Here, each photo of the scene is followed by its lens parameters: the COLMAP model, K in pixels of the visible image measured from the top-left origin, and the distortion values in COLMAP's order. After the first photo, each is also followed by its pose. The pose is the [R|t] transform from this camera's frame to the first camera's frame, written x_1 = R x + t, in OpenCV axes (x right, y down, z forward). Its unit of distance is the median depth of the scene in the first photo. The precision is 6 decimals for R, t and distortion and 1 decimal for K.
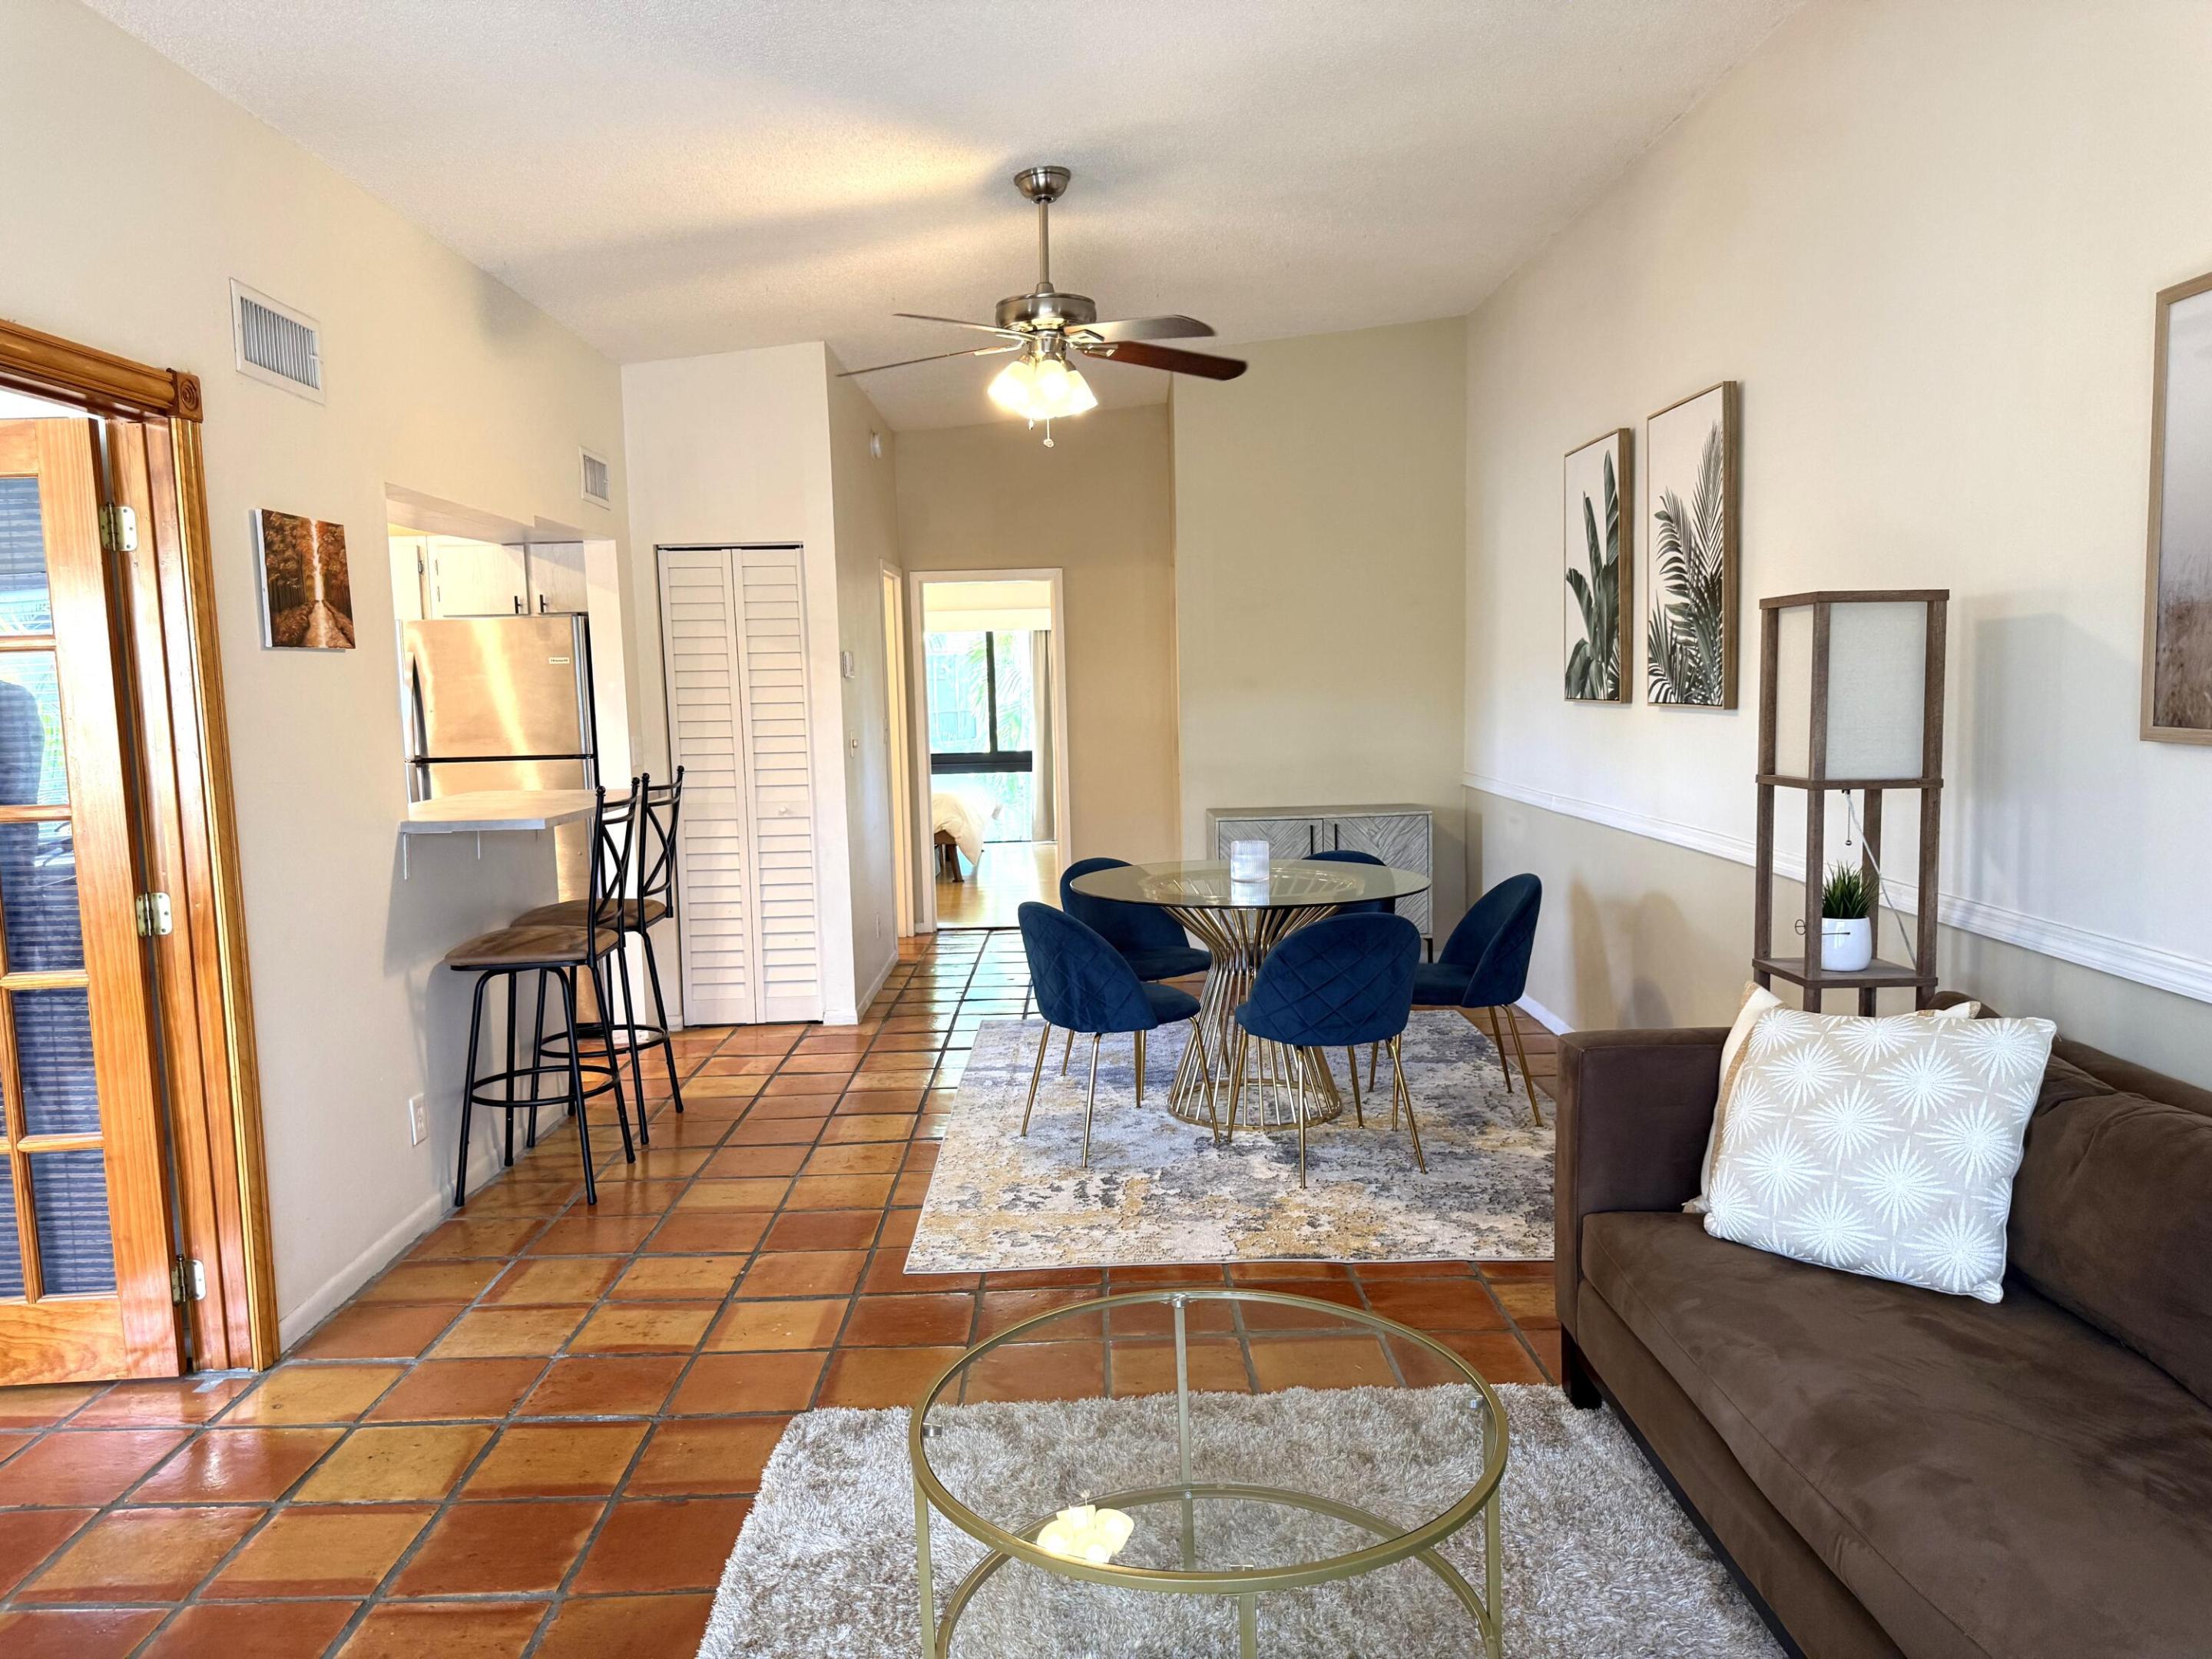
lens RADIAL K [[1582.1, 0, 1107.1], [0, 1582.1, 822.4], [0, 0, 1]] dist [0.089971, -0.119122]
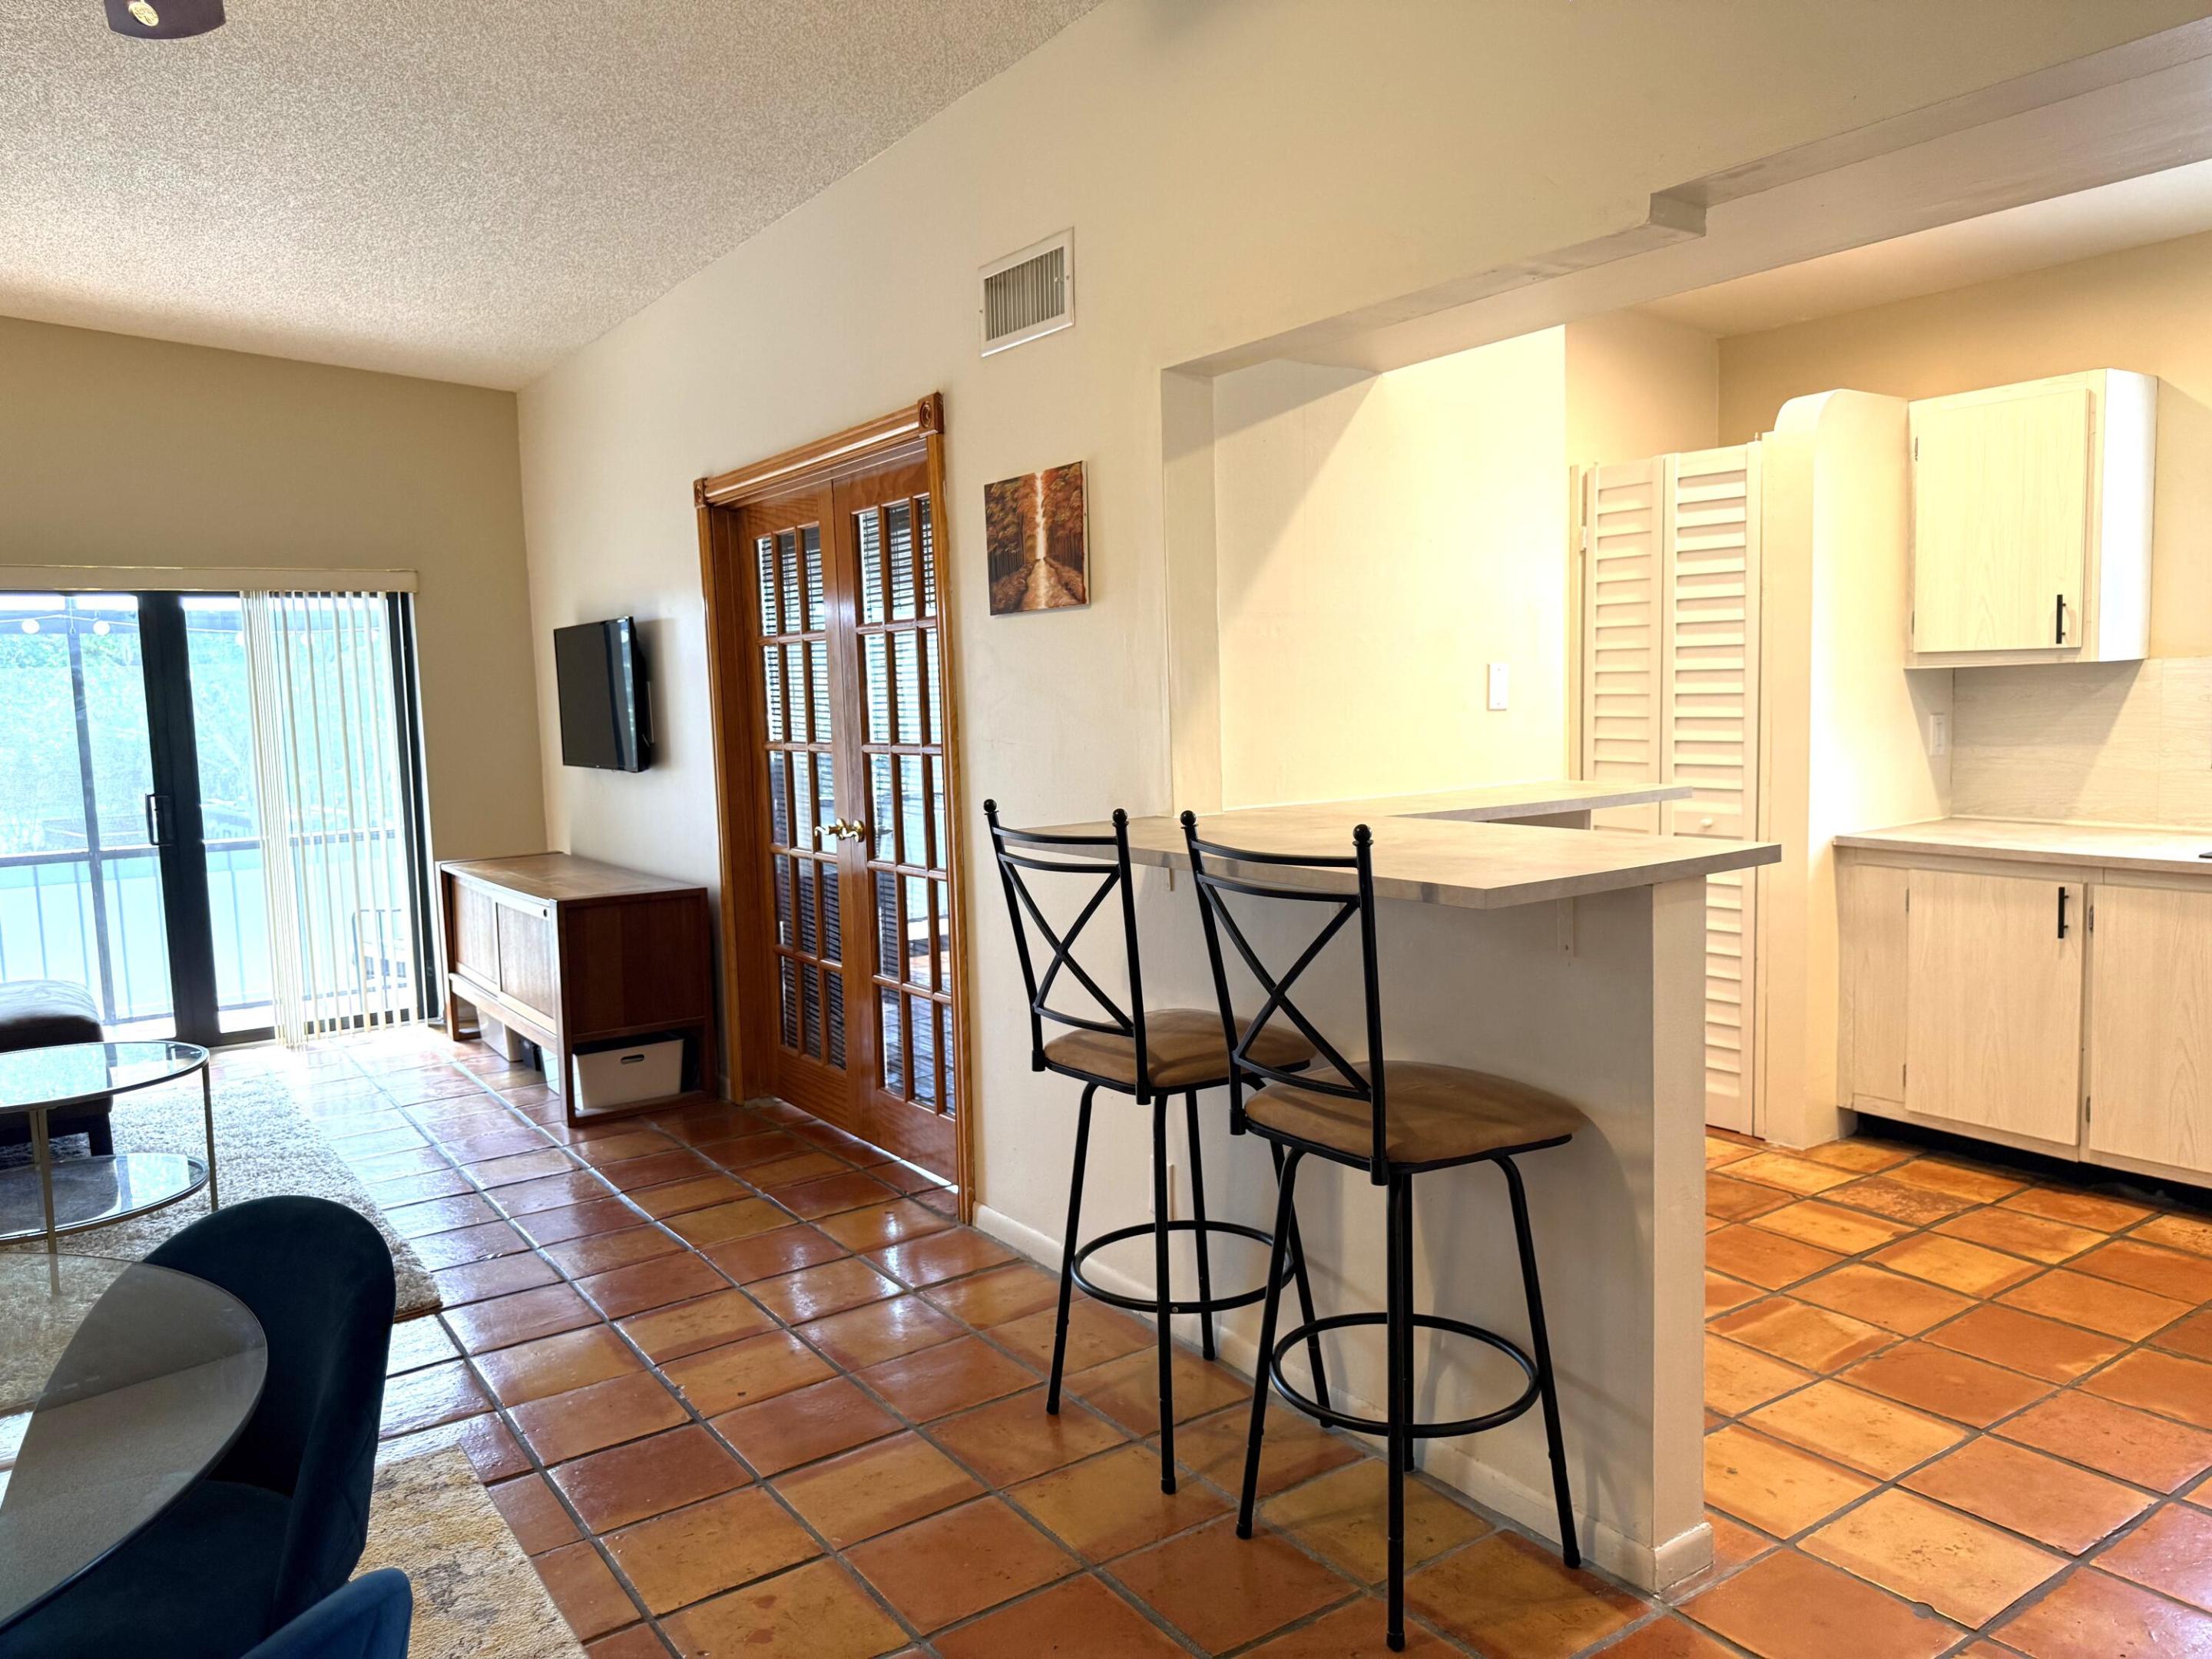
lens RADIAL K [[1582.1, 0, 1115.6], [0, 1582.1, 837.2], [0, 0, 1]] dist [0.089971, -0.119122]
pose [[-0.831539, 0.108341, -0.544797, 0.001196], [0.006403, 0.982599, 0.185631, -0.127121], [0.555429, 0.150871, -0.817763, 1.537946]]
